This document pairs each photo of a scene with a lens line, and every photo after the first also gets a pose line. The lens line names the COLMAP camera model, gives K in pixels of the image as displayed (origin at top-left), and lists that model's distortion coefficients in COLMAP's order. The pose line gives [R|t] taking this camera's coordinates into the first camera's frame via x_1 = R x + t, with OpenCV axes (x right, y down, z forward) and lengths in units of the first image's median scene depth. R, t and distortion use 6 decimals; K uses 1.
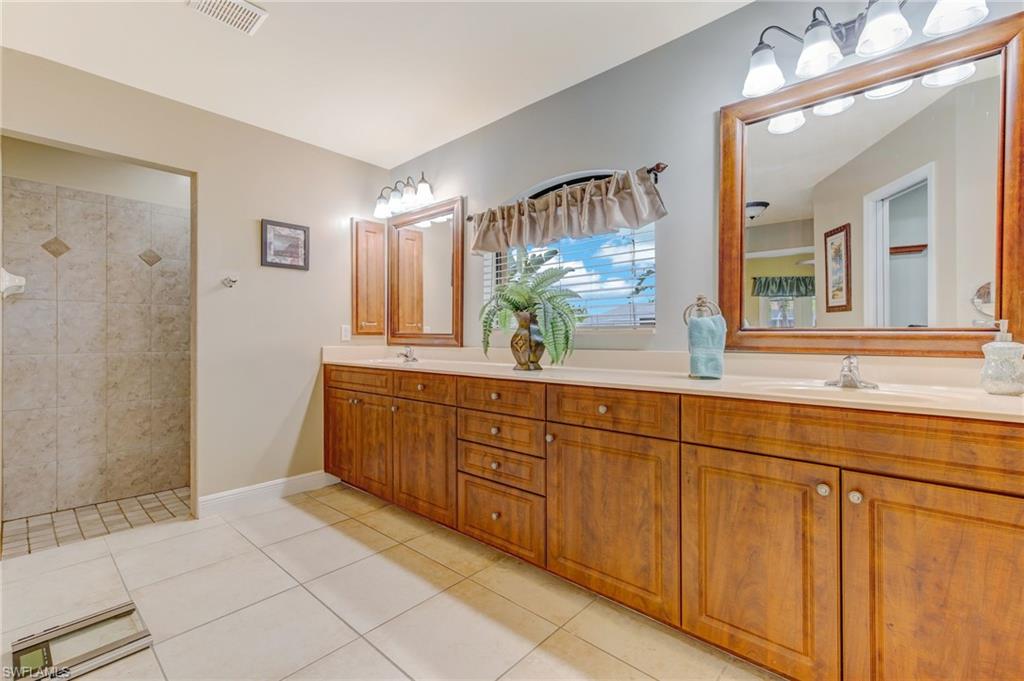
lens RADIAL K [[454.1, 0, 506.6], [0, 454.1, 331.9], [0, 0, 1]] dist [0.001671, -0.000197]
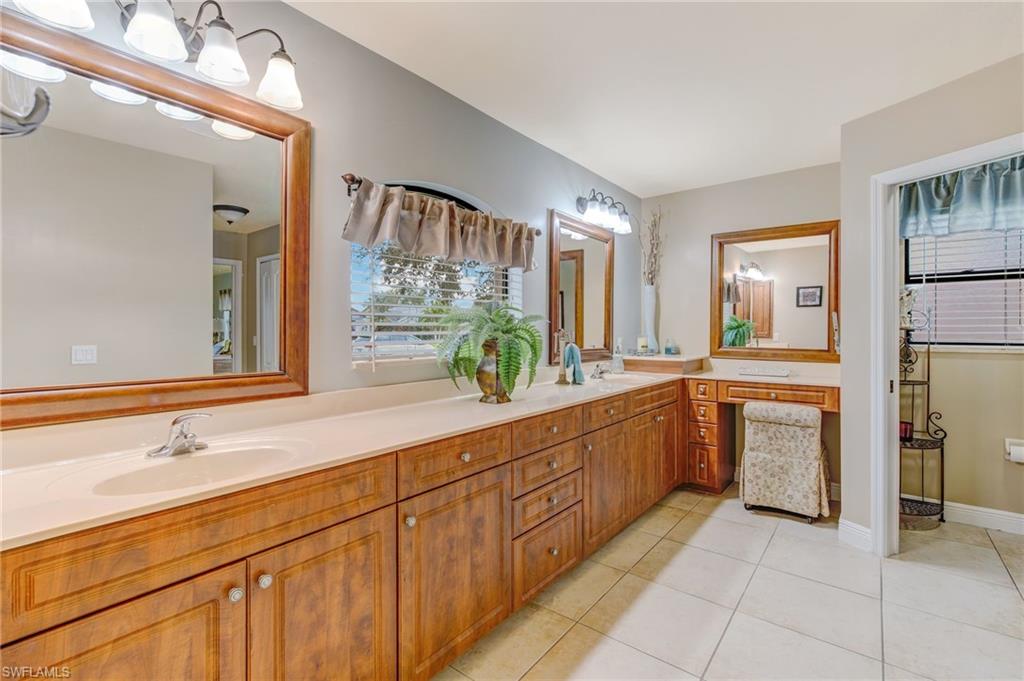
lens RADIAL K [[449.9, 0, 514.5], [0, 449.9, 343.5], [0, 0, 1]] dist [0.002904, 0.000019]
pose [[-0.070389, -0.012963, 0.997435, -0.822824], [-0.002534, 0.999915, 0.012816, -0.044404], [-0.997516, -0.001625, -0.070415, 0.973803]]
